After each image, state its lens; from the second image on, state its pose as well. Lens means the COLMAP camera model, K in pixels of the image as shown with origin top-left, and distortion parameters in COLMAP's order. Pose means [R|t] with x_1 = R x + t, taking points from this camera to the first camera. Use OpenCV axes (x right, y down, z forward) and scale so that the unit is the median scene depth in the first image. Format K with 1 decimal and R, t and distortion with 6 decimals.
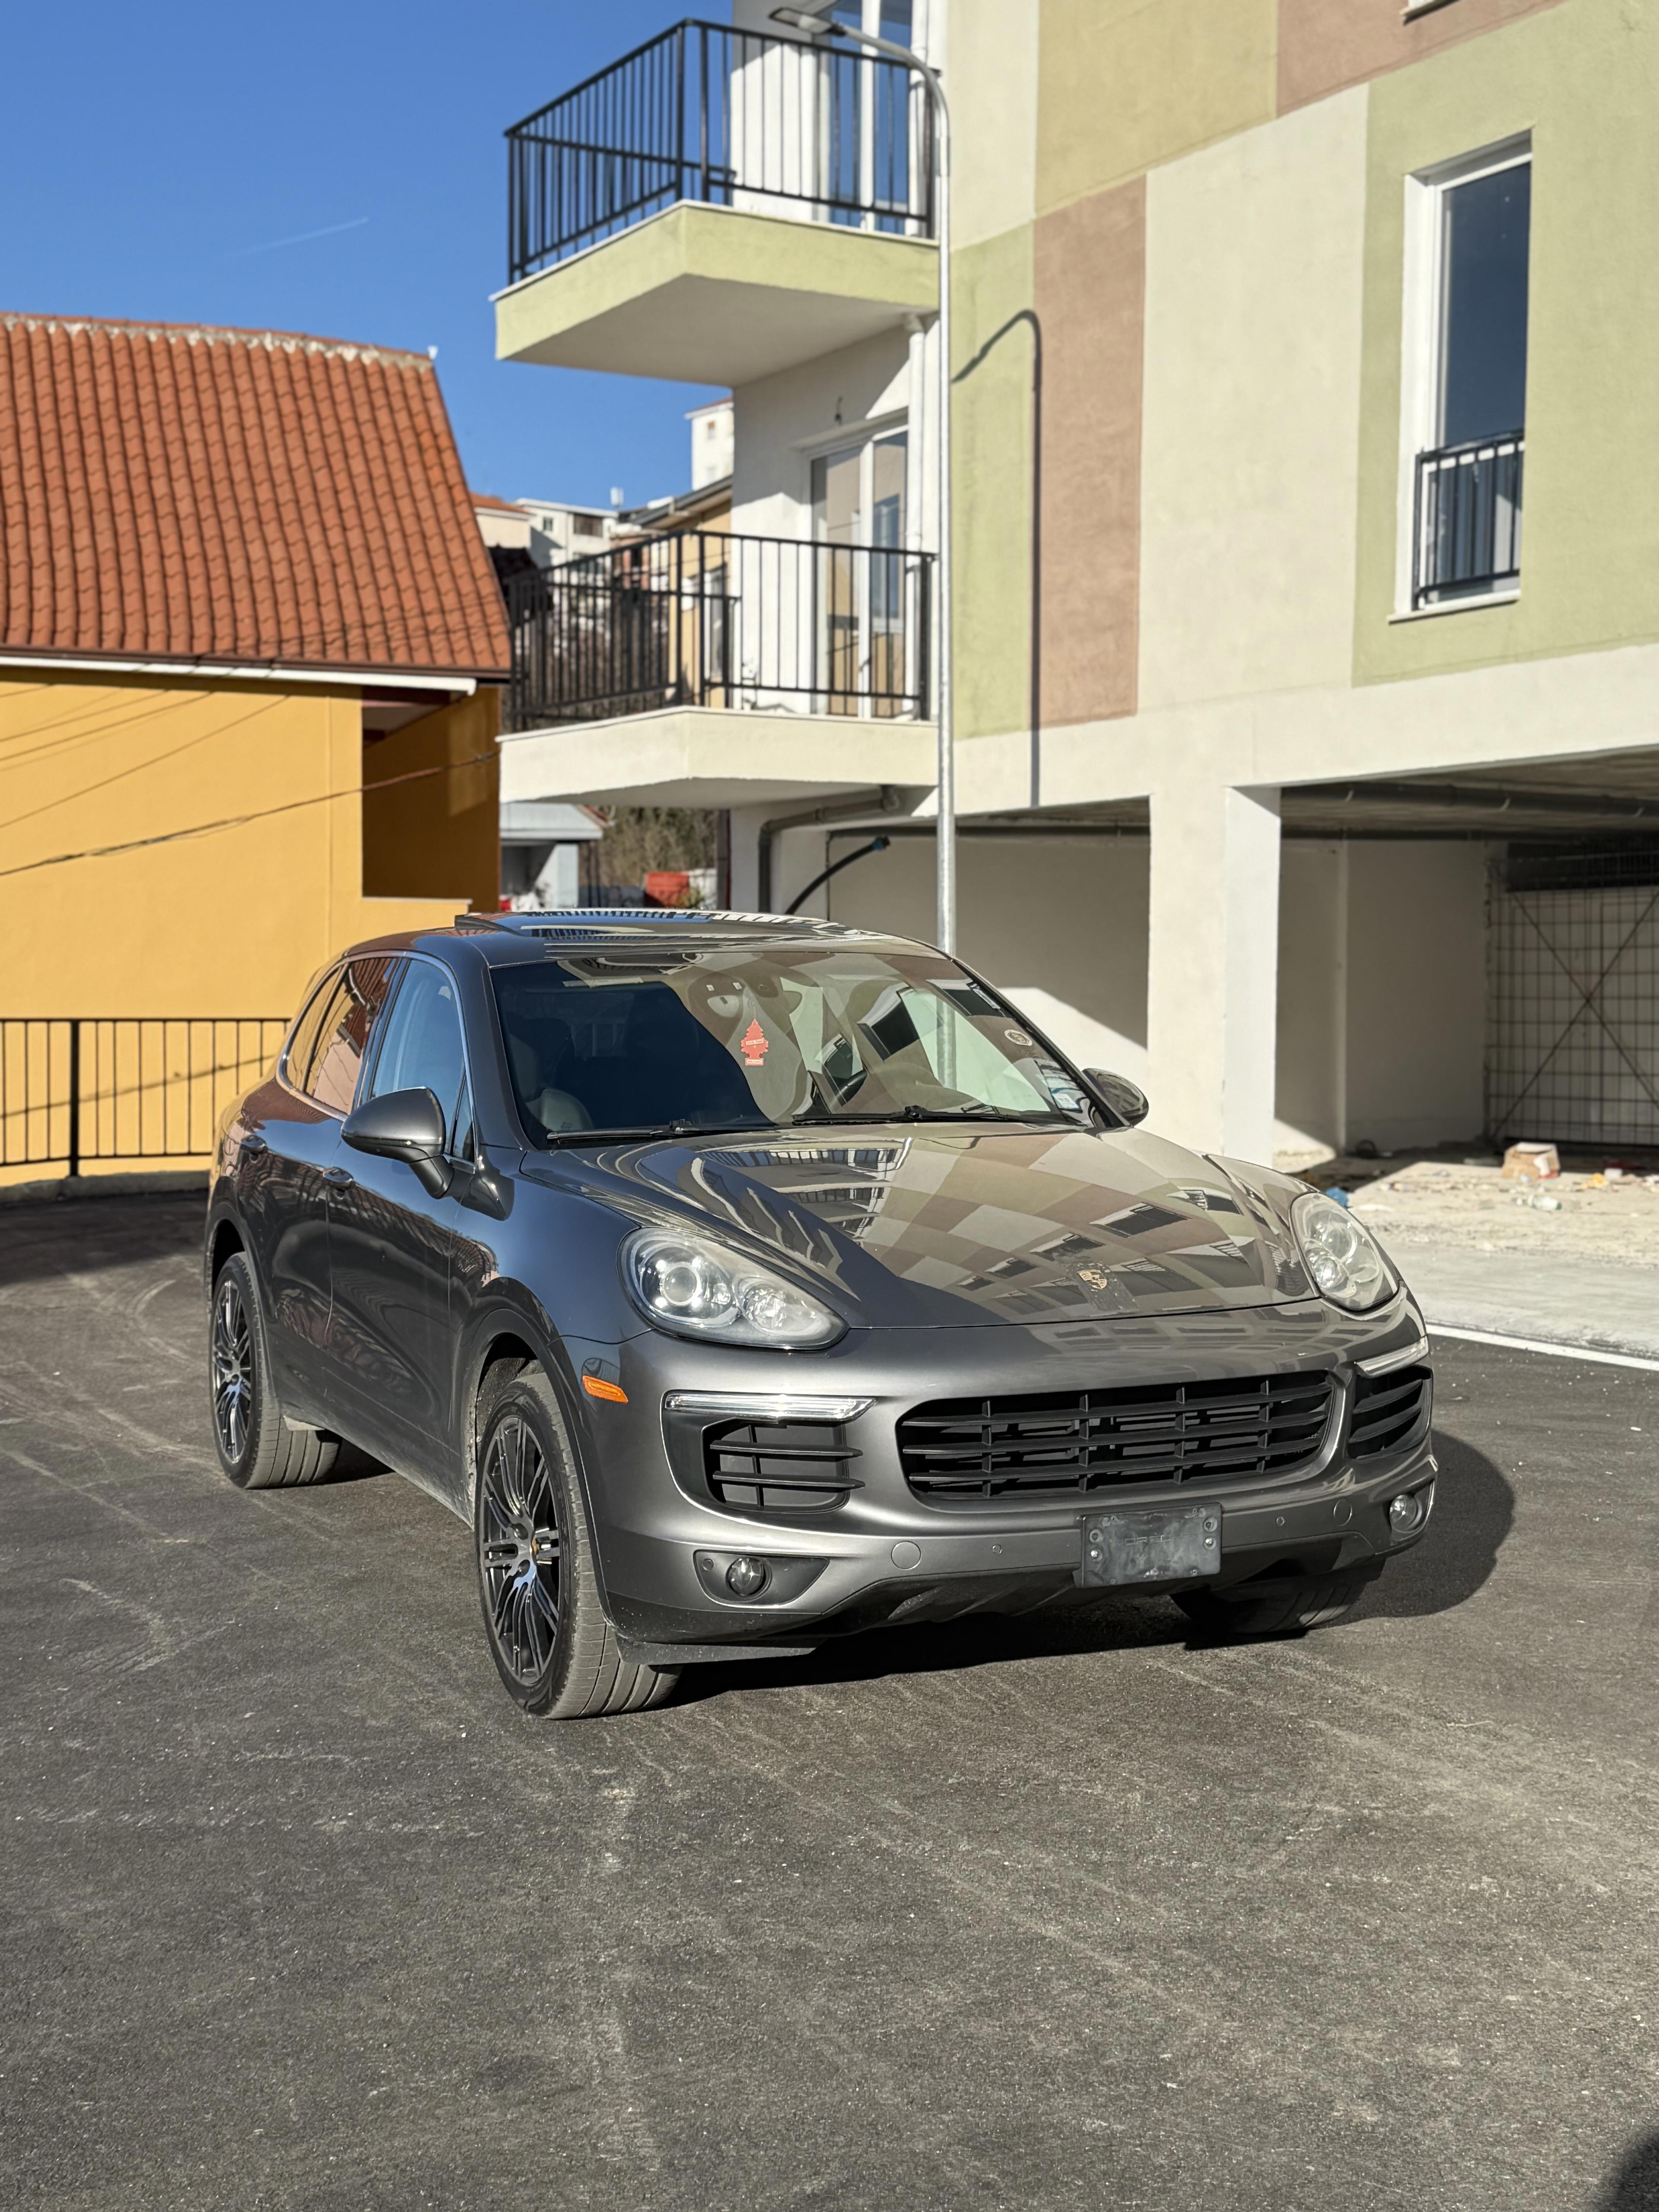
lens RADIAL K [[2865.3, 0, 829.5], [0, 2865.3, 1106.0], [0, 0, 1]] dist [0.170391, -0.293318]
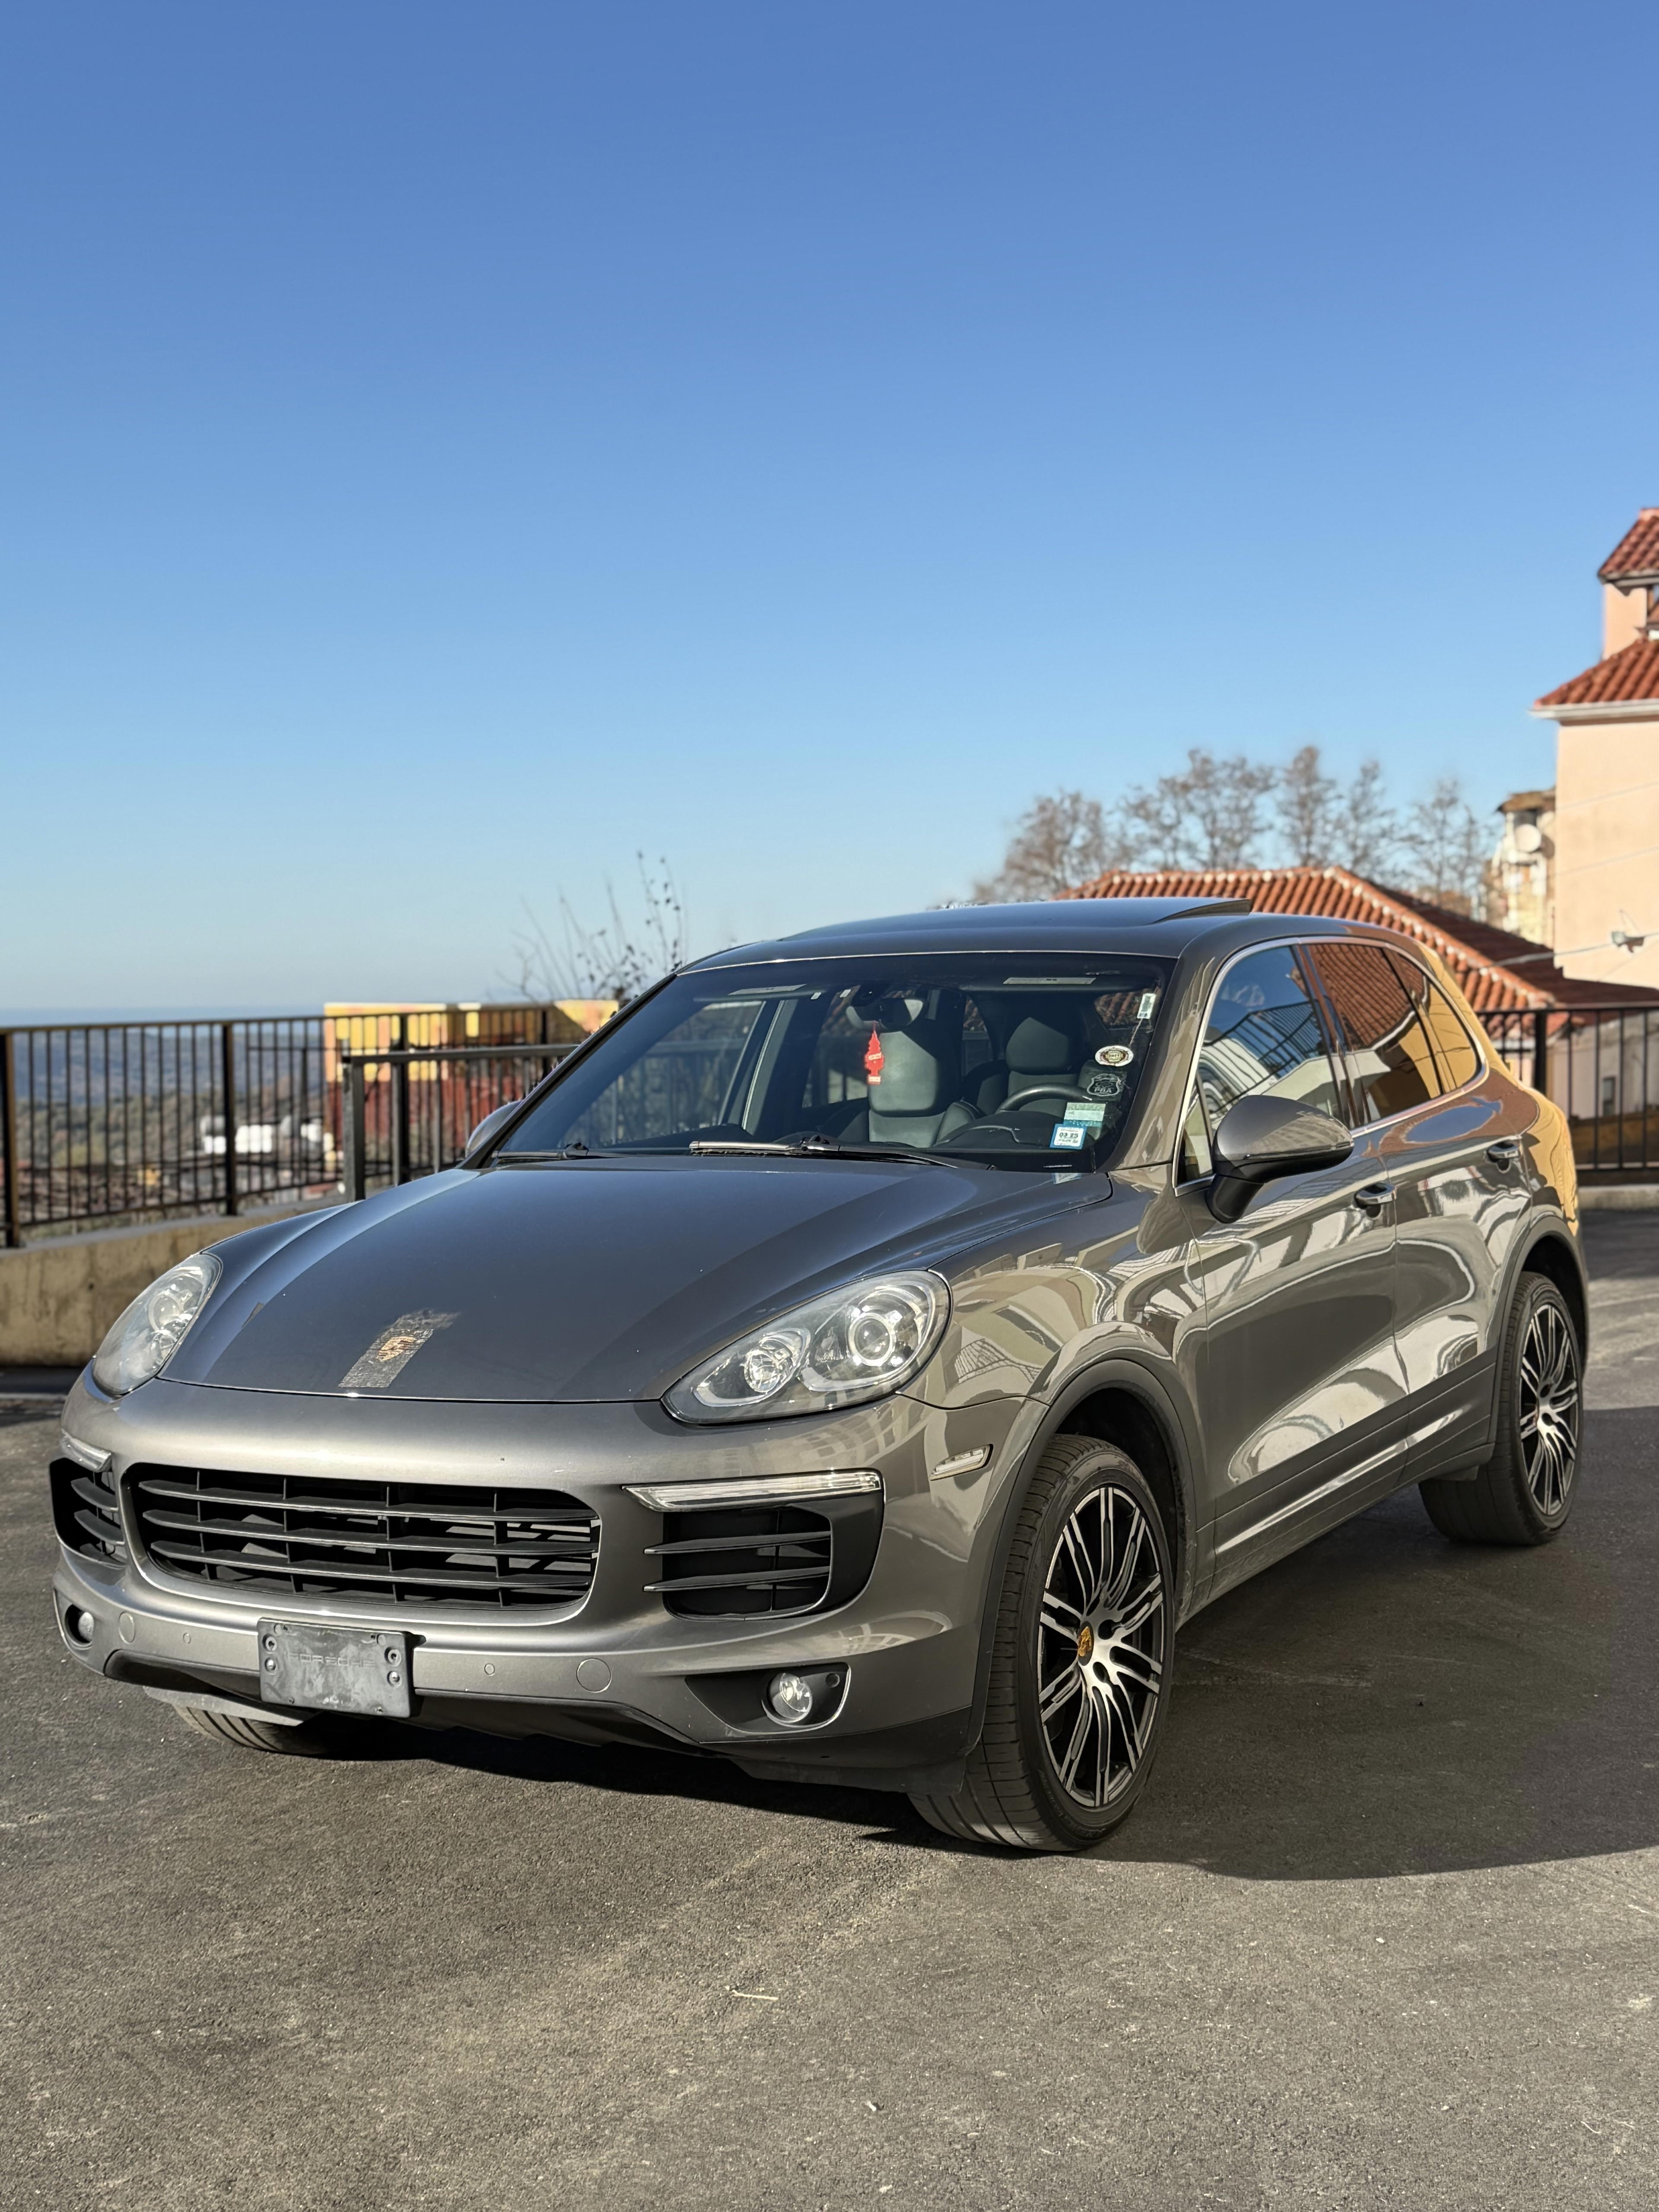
lens RADIAL K [[2854.3, 0, 821.7], [0, 2854.3, 1109.2], [0, 0, 1]] dist [0.198940, -0.485470]
pose [[0.603998, 0.027660, -0.796506, 0.293101], [-0.017962, 0.999616, 0.021093, -0.010837], [0.796783, 0.001566, 0.604263, 0.202799]]
